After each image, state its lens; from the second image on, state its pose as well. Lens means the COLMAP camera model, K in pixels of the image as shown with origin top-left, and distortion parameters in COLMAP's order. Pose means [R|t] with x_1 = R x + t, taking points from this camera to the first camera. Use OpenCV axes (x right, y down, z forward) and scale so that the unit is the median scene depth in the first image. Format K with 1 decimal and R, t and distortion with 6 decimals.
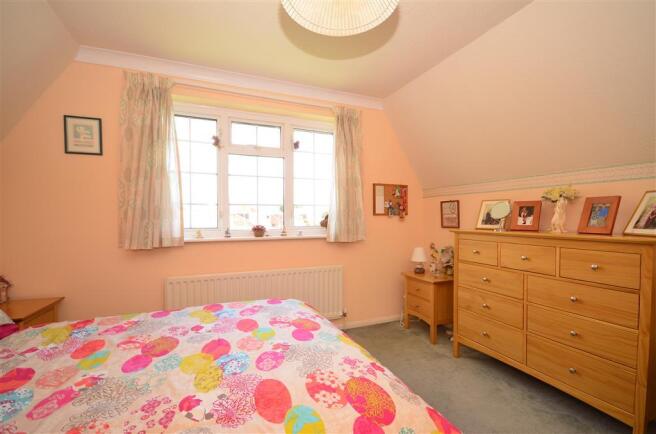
lens RADIAL K [[285.0, 0, 329.5], [0, 285.0, 220.9], [0, 0, 1]] dist [-0.009927, -0.001187]
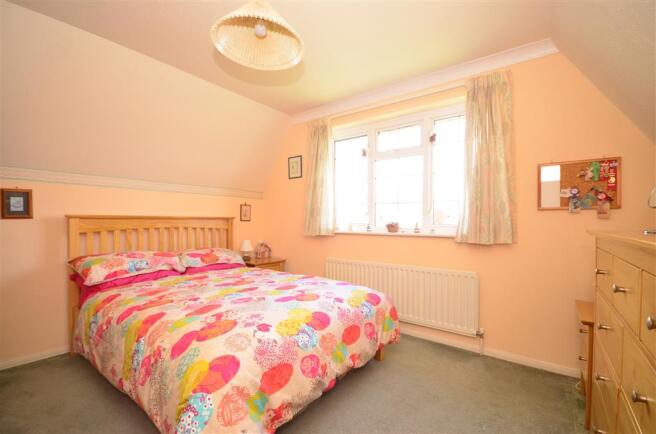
lens RADIAL K [[285.0, 0, 330.2], [0, 285.0, 220.0], [0, 0, 1]] dist [-0.009927, -0.001187]
pose [[0.498631, 0.005506, -0.866797, 0.563752], [-0.009646, 0.999953, 0.000803, 0.009769], [0.866761, 0.007960, 0.498661, 0.244200]]
